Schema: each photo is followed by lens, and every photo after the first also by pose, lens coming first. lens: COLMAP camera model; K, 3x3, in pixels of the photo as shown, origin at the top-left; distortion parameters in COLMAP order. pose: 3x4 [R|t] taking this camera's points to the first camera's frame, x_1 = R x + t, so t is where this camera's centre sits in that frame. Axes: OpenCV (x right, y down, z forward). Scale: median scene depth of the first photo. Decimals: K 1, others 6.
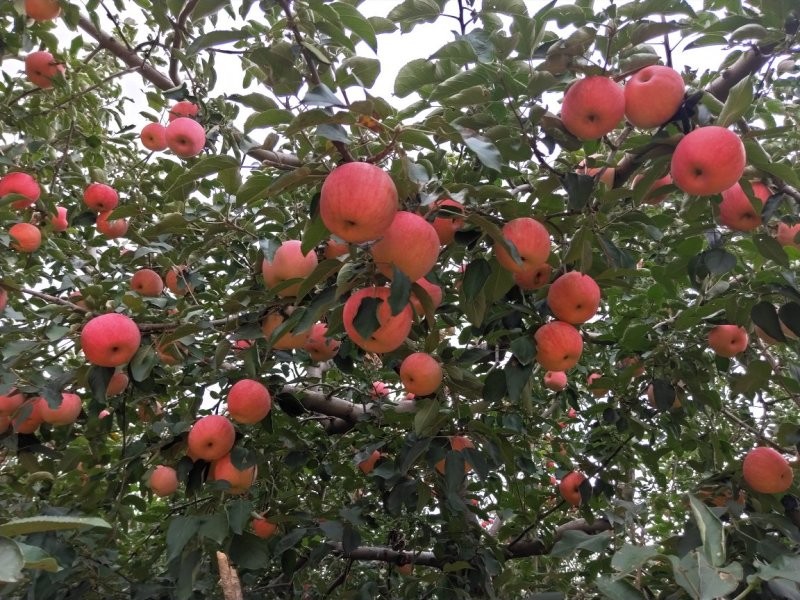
lens RADIAL K [[601.6, 0, 400.0], [0, 601.6, 300.0], [0, 0, 1]] dist [0.048234, -0.046289]
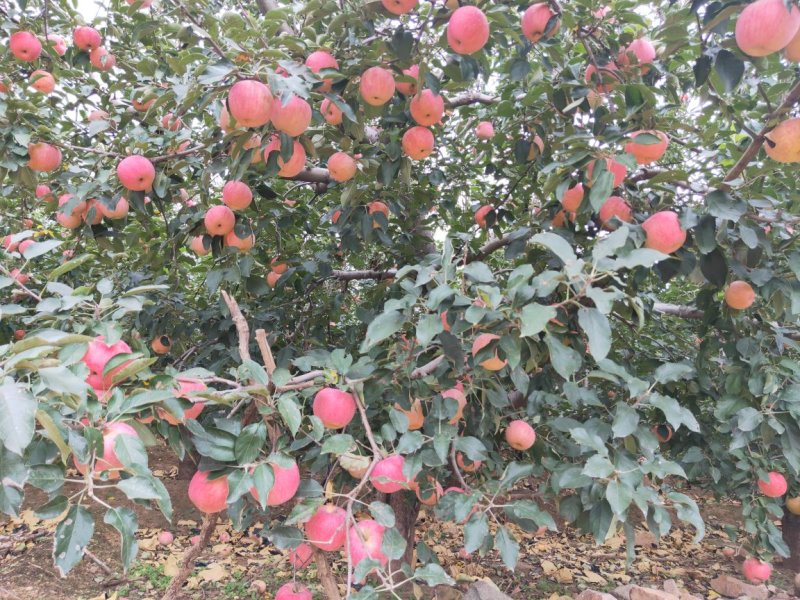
lens RADIAL K [[601.6, 0, 400.0], [0, 601.6, 300.0], [0, 0, 1]] dist [0.048234, -0.046289]
pose [[0.990536, -0.113175, -0.077648, 0.235511], [0.135688, 0.892620, 0.429905, -0.187680], [0.020656, -0.436372, 0.899529, -0.447510]]
